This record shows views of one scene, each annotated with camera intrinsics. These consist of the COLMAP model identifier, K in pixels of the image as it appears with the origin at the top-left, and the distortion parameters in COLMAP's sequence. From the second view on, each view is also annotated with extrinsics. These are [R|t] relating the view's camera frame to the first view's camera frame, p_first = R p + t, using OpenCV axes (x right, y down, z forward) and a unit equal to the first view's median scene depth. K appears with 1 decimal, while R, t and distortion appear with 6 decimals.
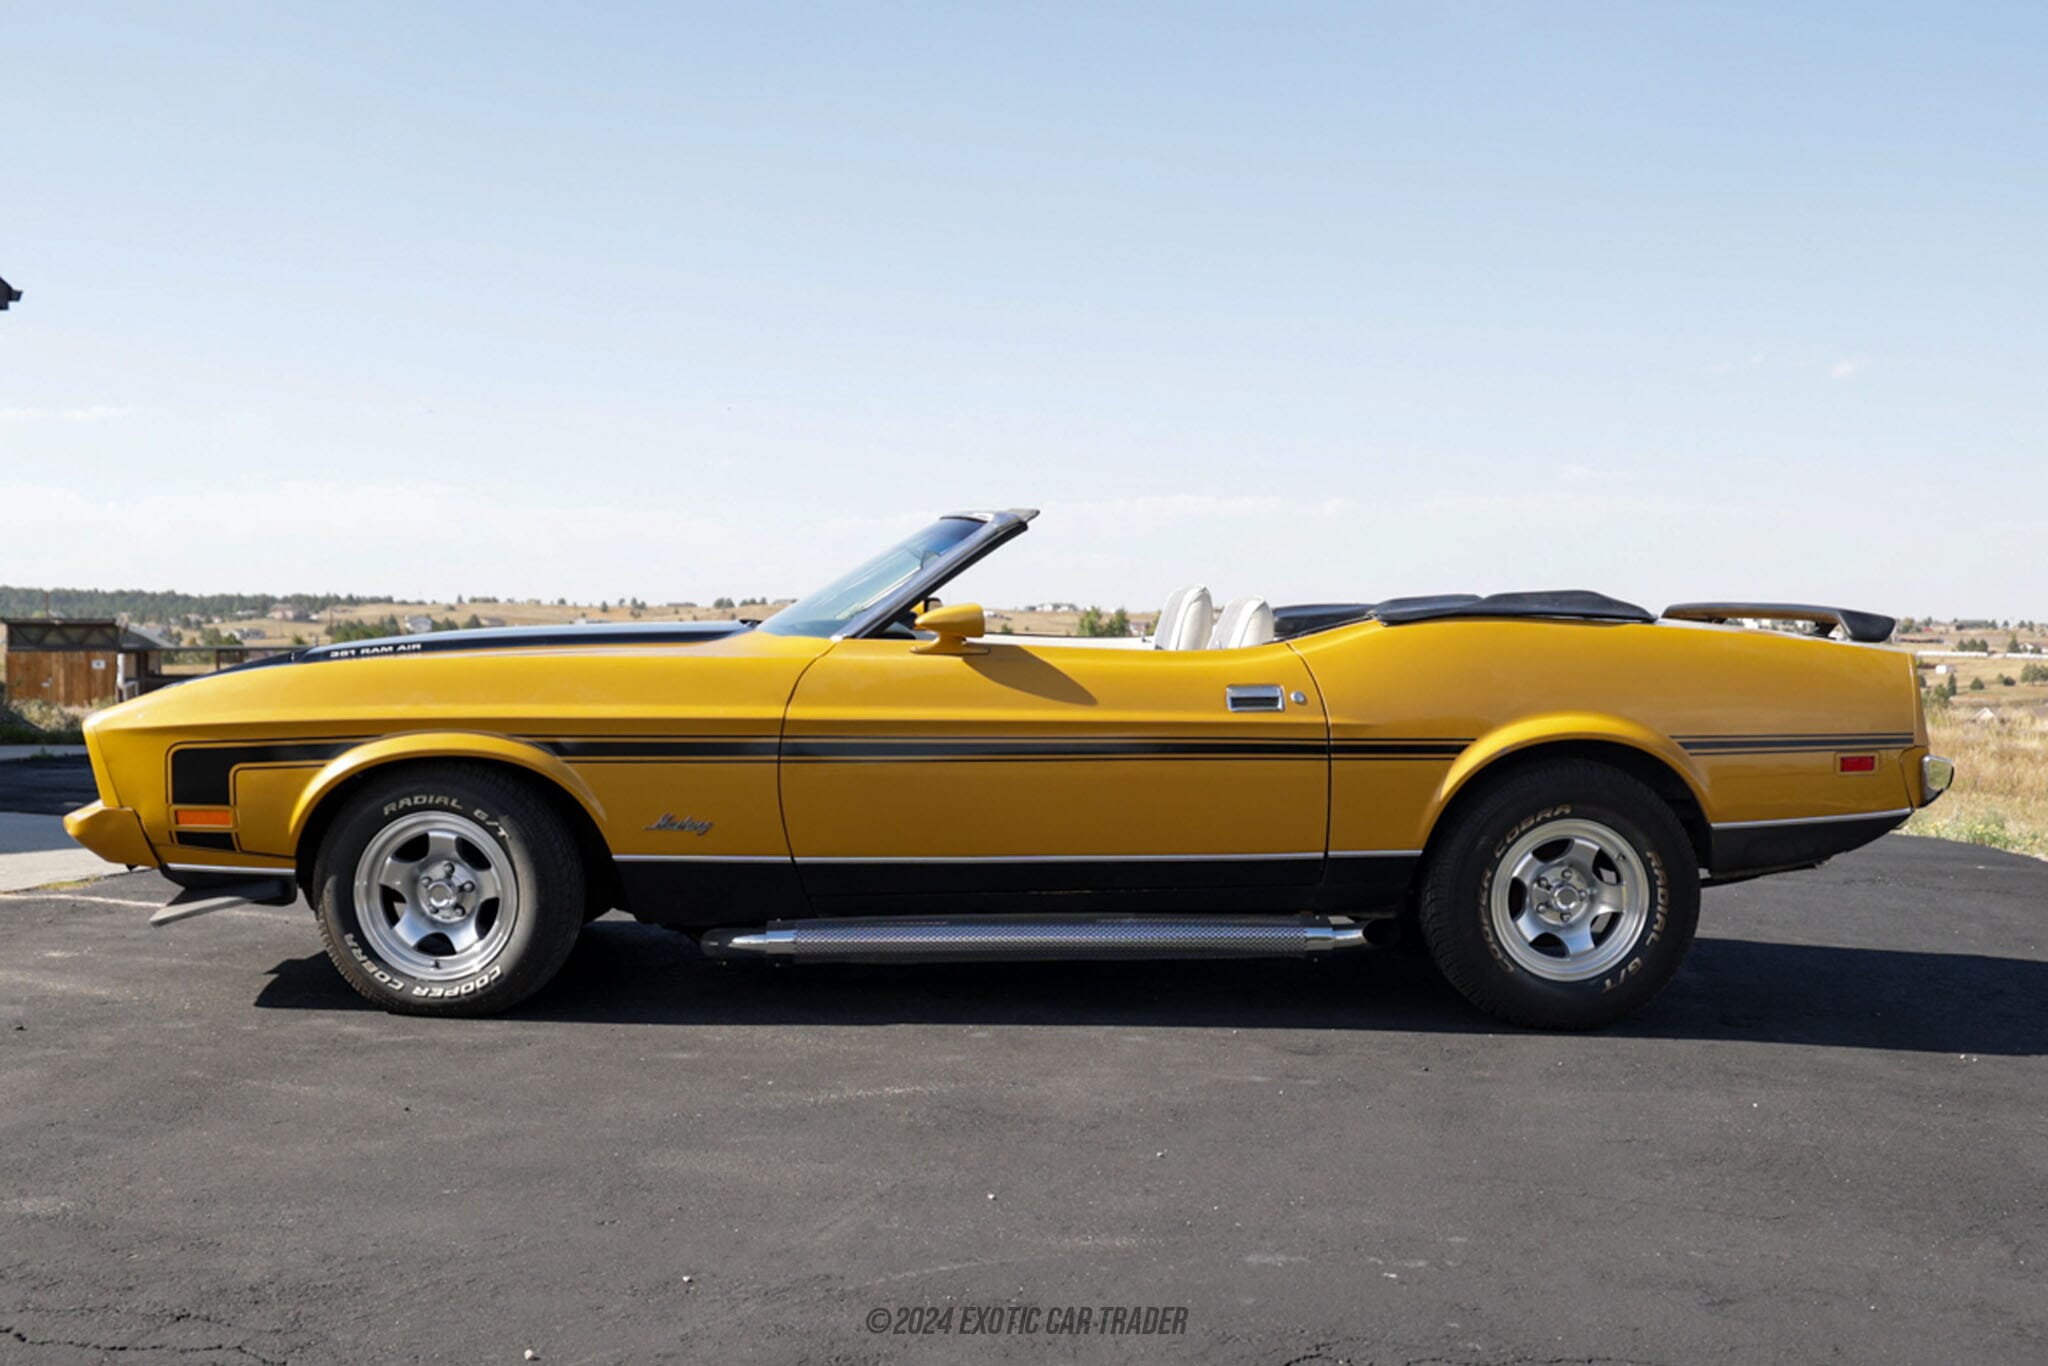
lens RADIAL K [[2896.0, 0, 1222.0], [0, 2896.0, 729.6], [0, 0, 1]] dist [-0.167162, 0.070656]
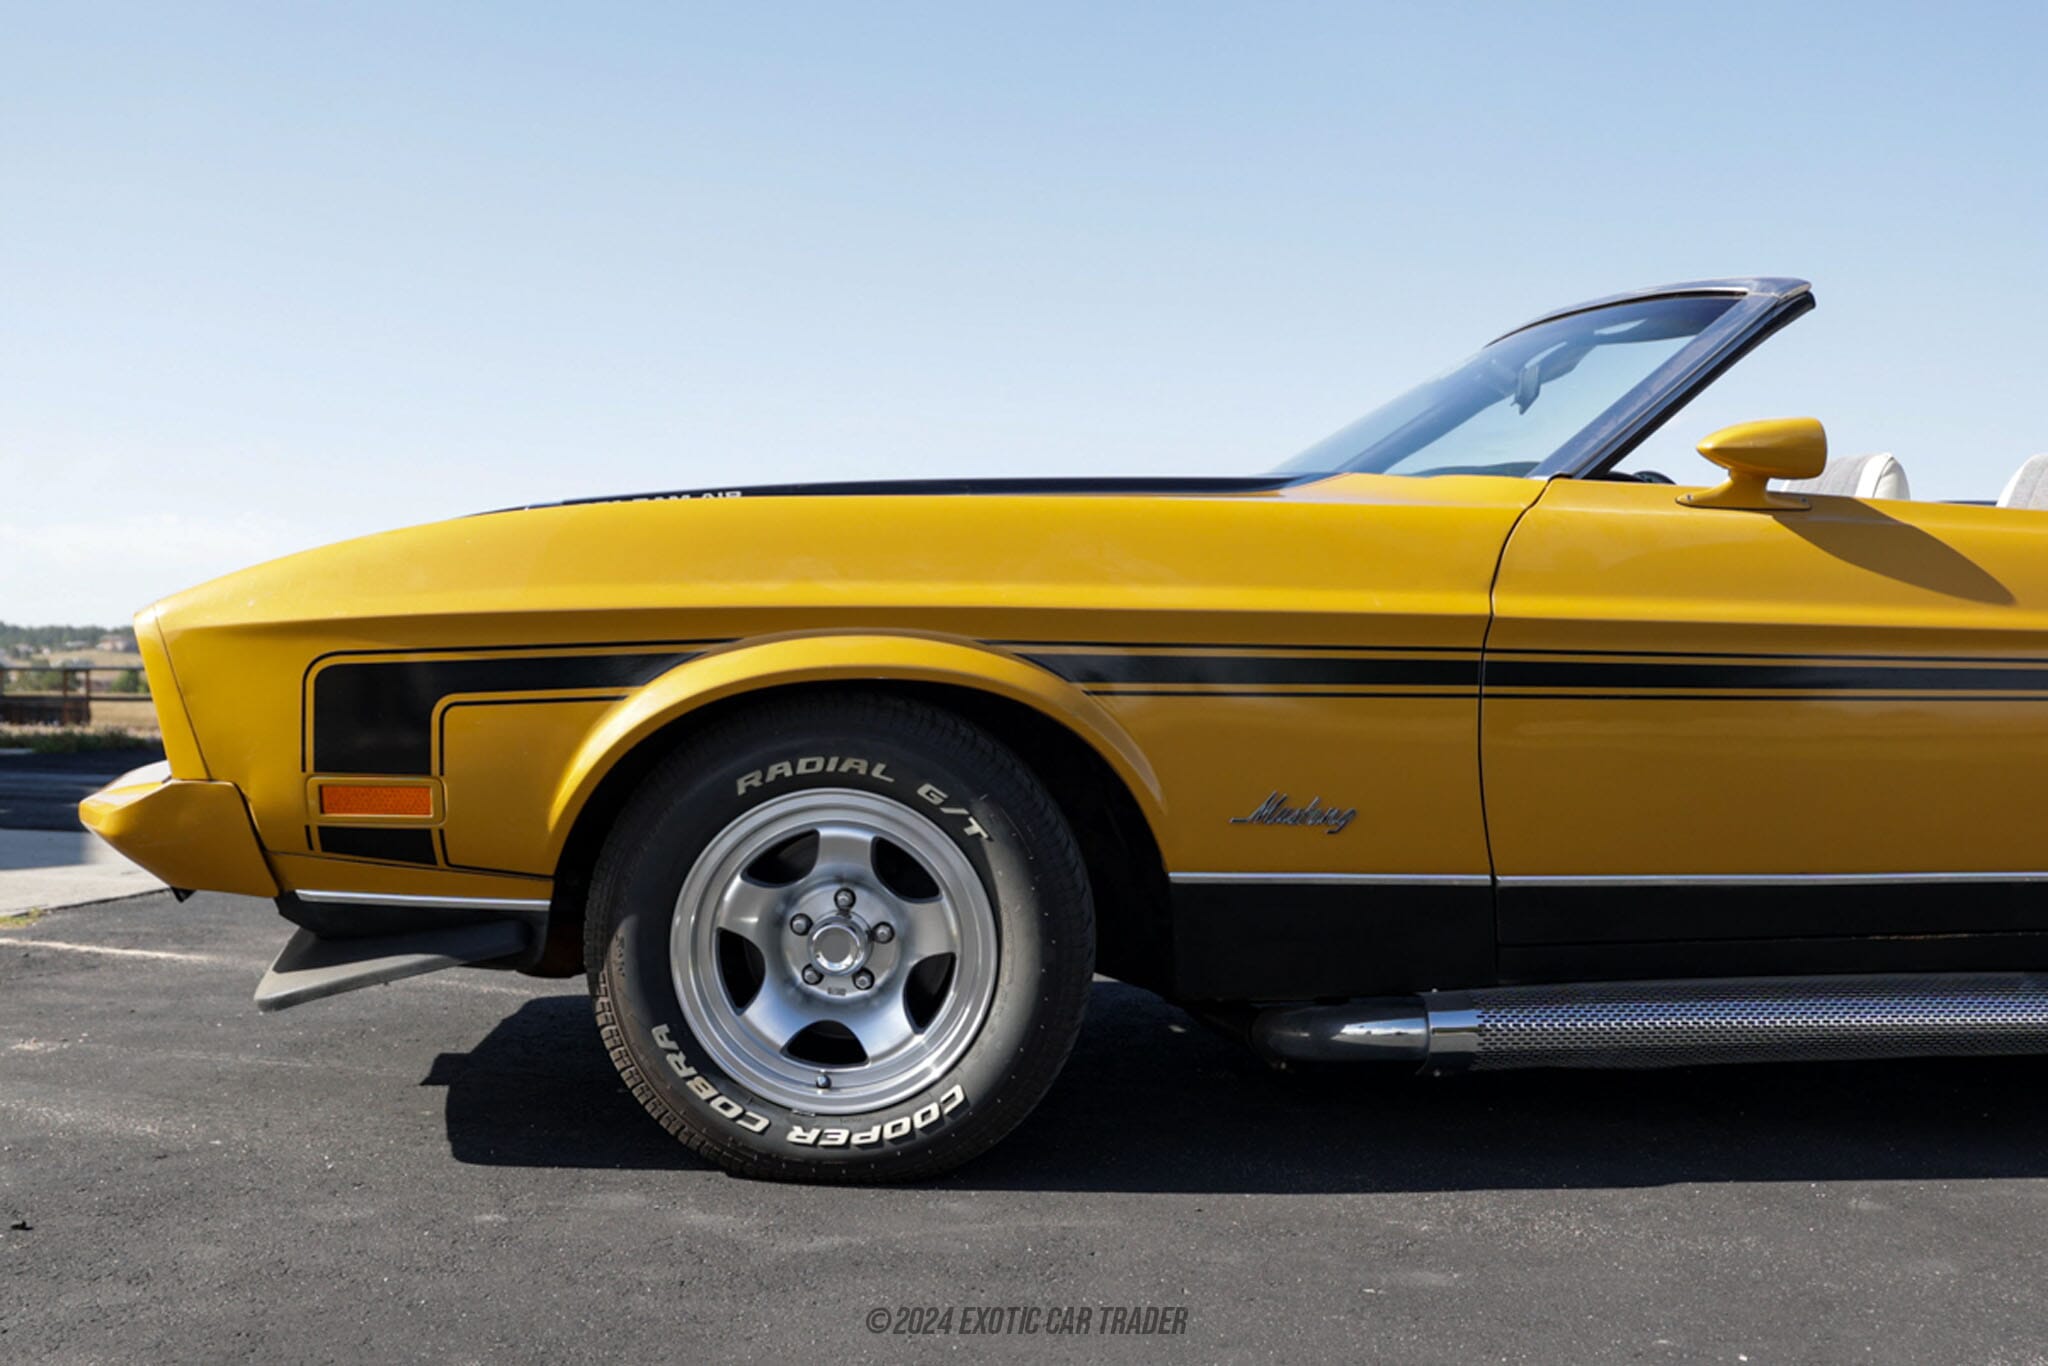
lens RADIAL K [[2896.0, 0, 1222.0], [0, 2896.0, 729.6], [0, 0, 1]] dist [-0.167162, 0.070656]
pose [[0.998299, 0.003314, 0.058205, -0.226749], [-0.002736, 0.999946, -0.010008, 0.022167], [-0.058235, 0.009832, 0.998254, 0.455948]]
